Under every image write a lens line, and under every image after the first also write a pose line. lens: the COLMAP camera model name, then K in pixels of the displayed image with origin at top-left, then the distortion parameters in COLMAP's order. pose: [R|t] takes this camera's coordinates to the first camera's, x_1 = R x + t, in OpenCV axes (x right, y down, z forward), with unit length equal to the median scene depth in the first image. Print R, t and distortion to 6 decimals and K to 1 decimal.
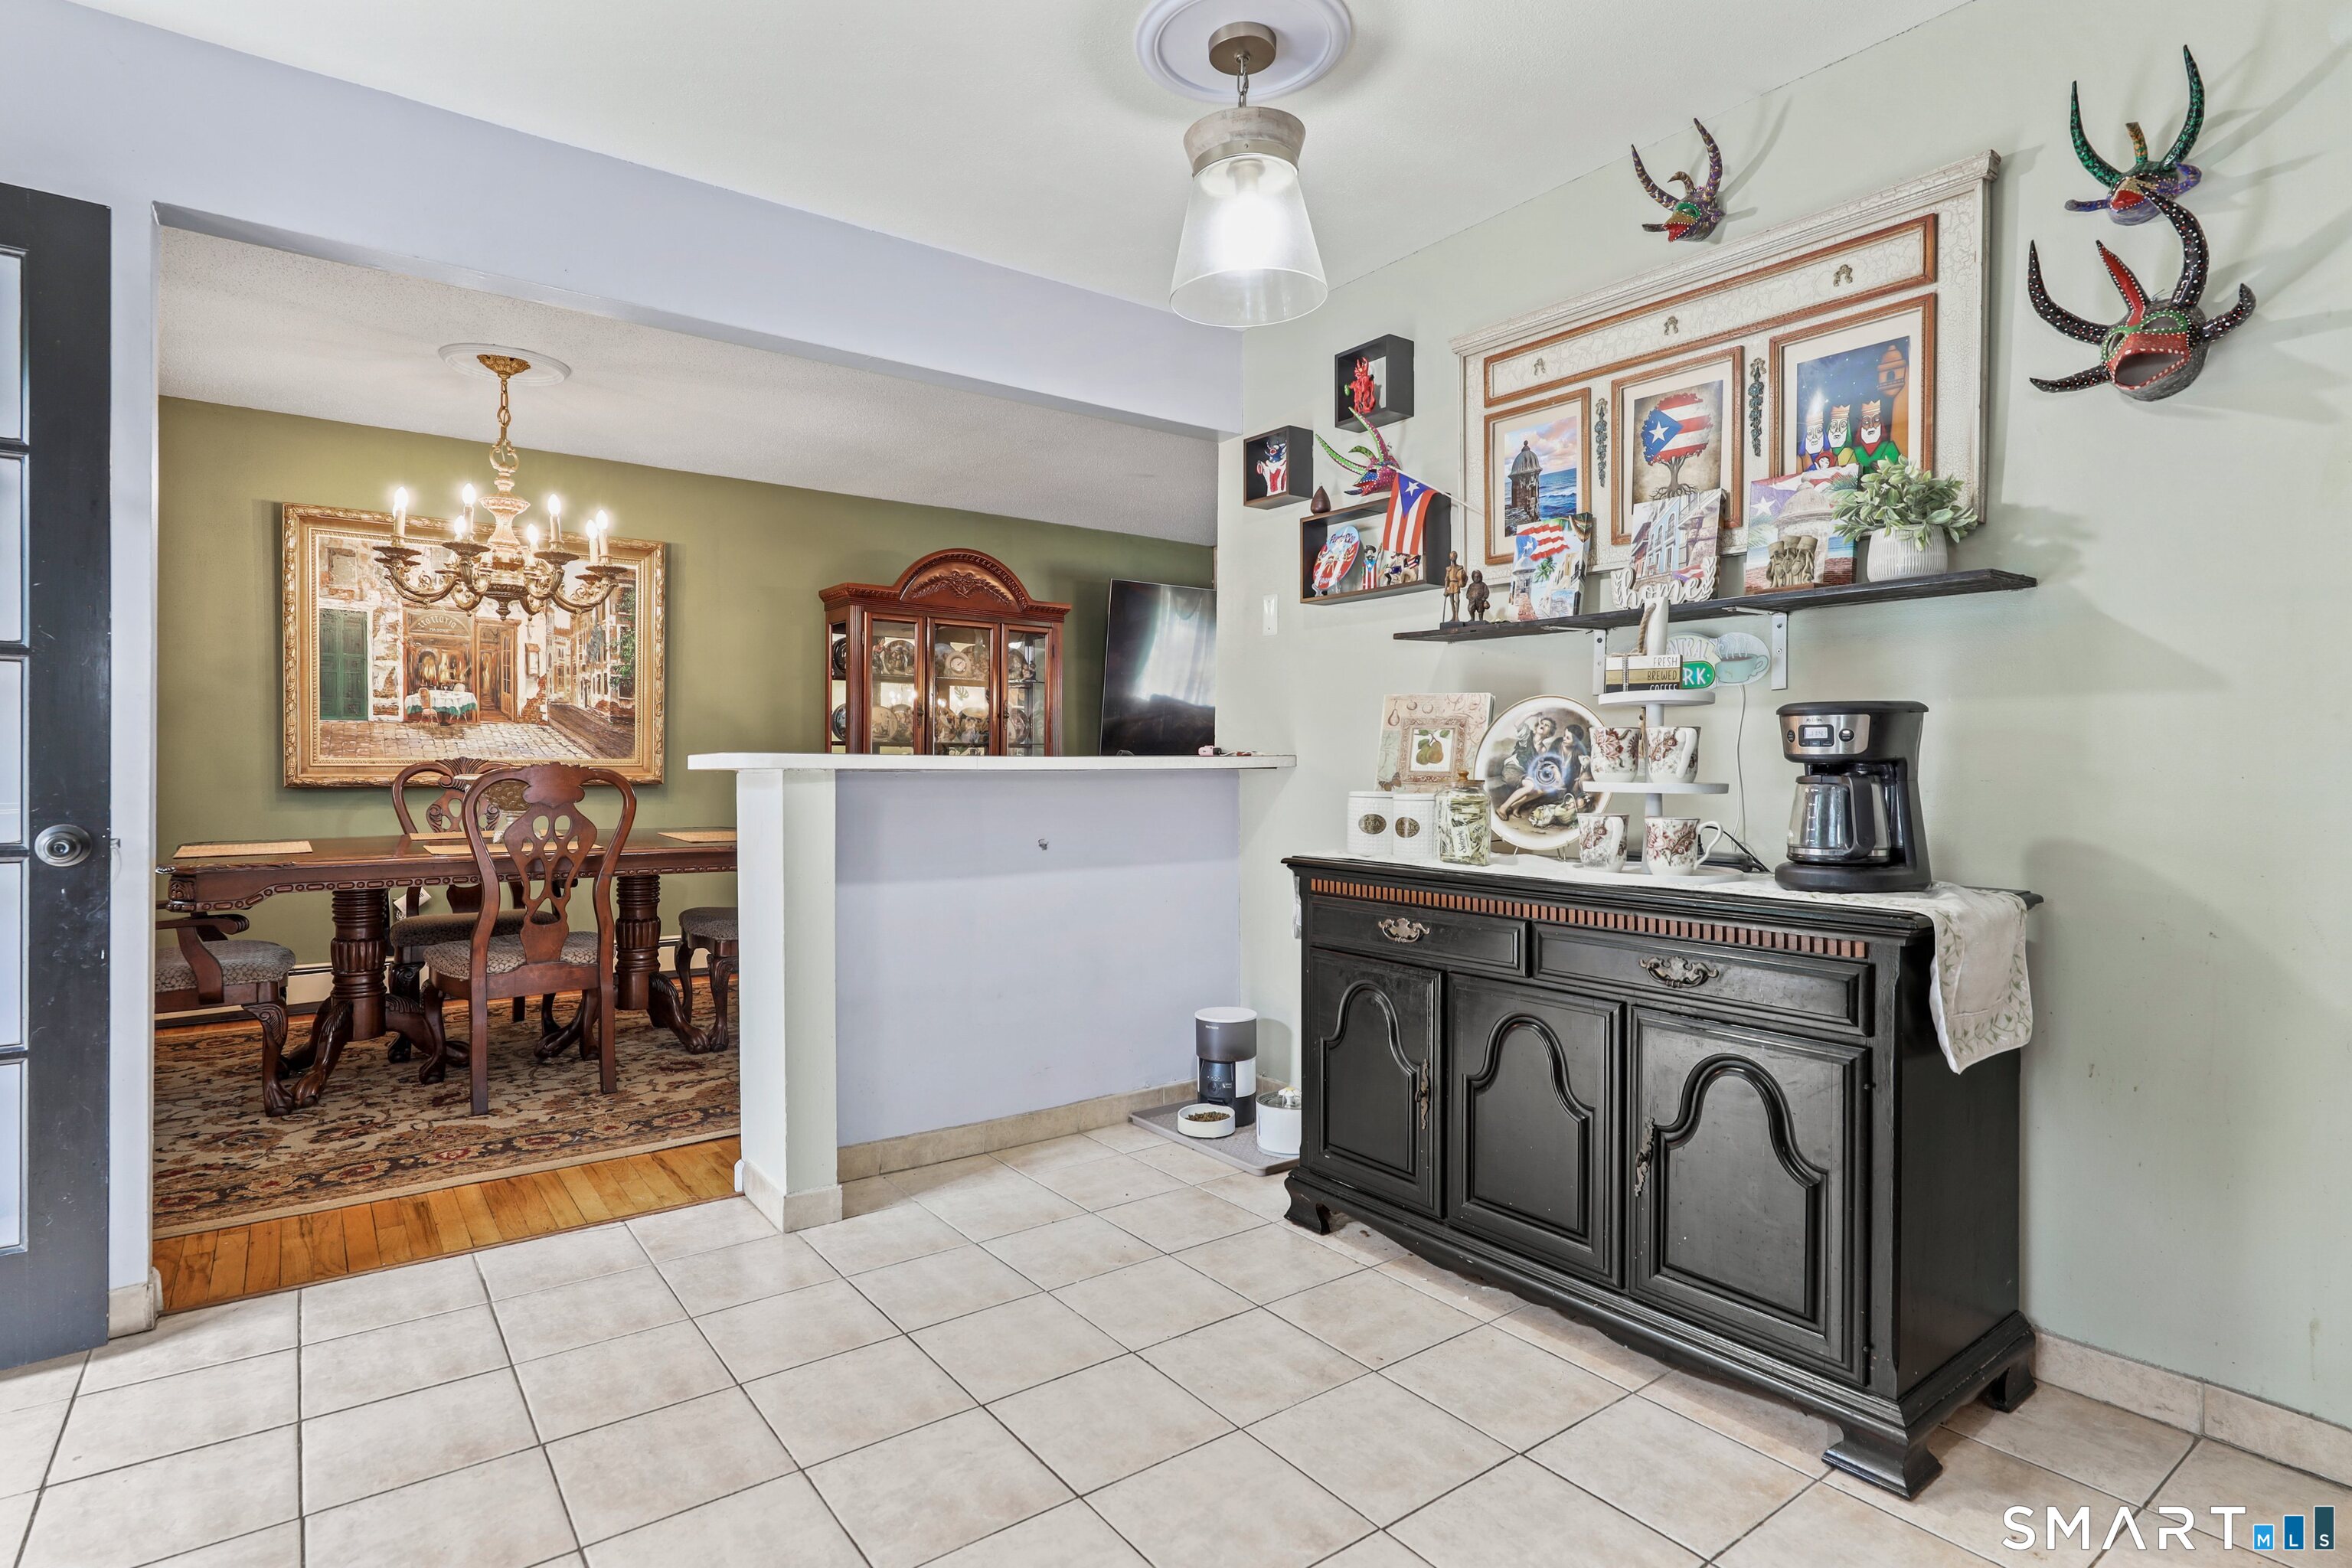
lens RADIAL K [[1206.6, 0, 1176.0], [0, 1206.6, 784.0], [0, 0, 1]] dist [-0.002071, -0.000187]
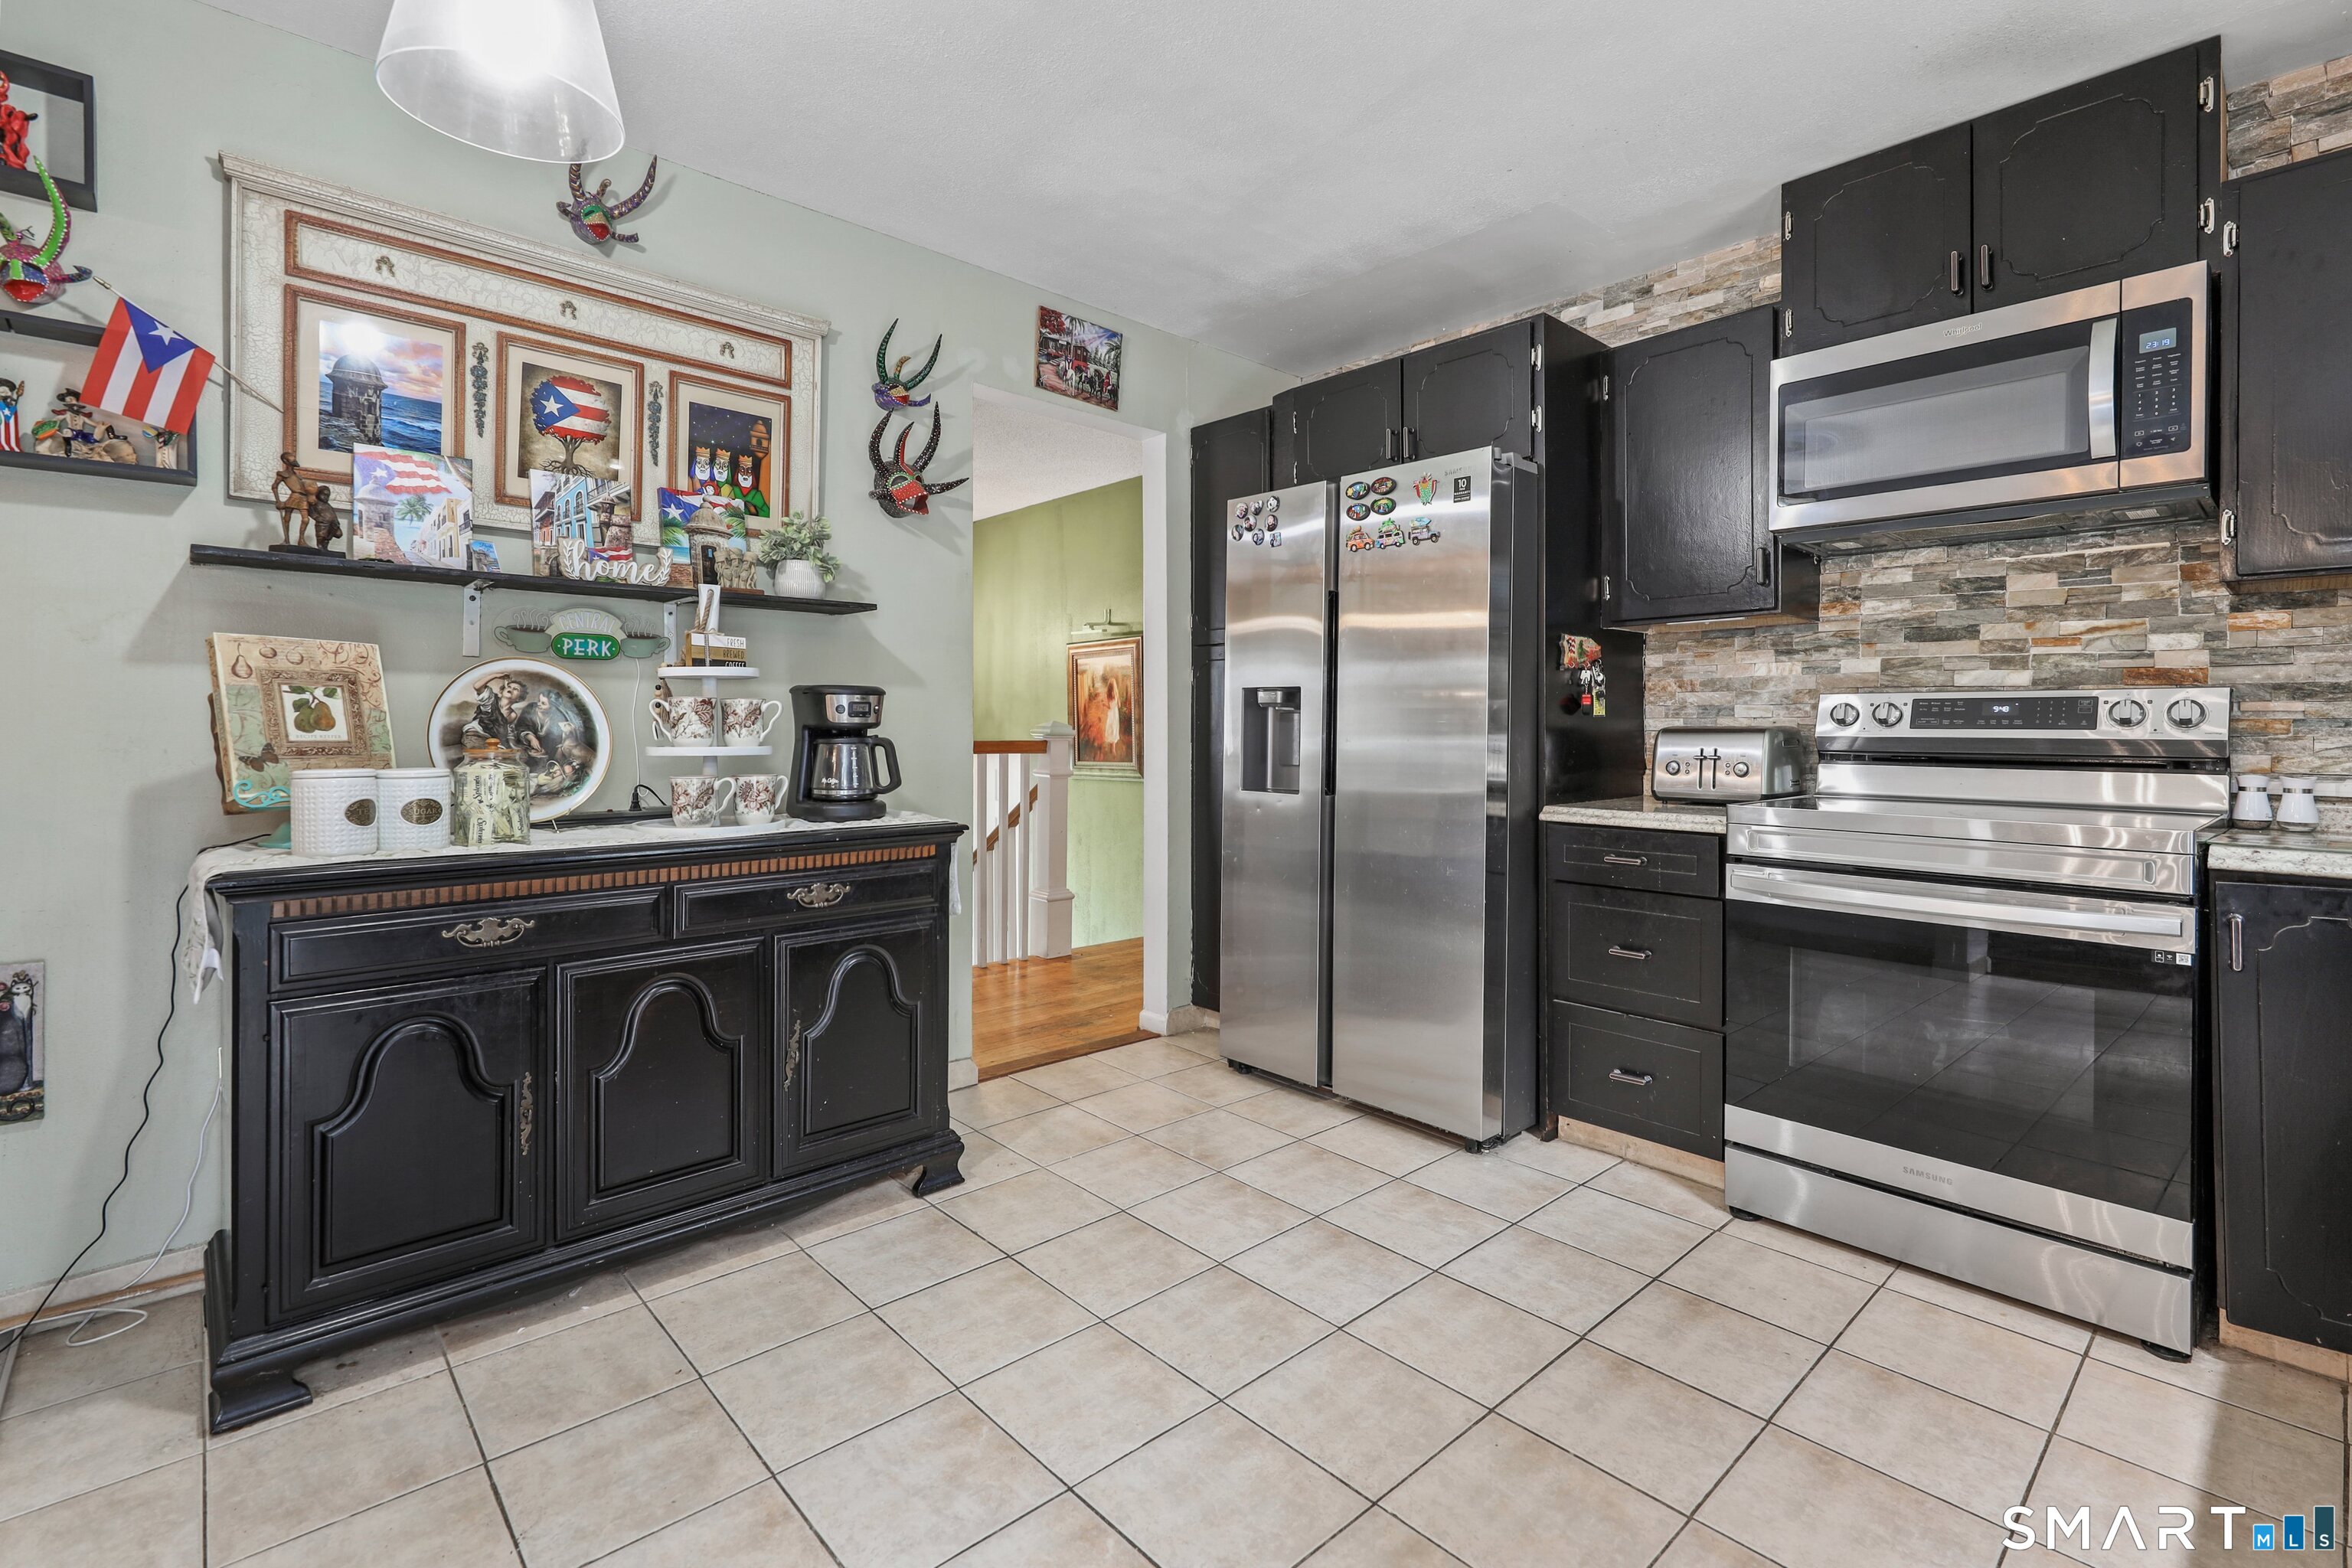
lens RADIAL K [[1079.6, 0, 1168.9], [0, 1079.6, 734.9], [0, 0, 1]] dist [-0.001182, -0.000221]
pose [[-0.111182, -0.013879, 0.993703, -0.582590], [0.014435, 0.999774, 0.015579, -0.018964], [-0.993695, 0.016076, -0.110957, 0.593410]]
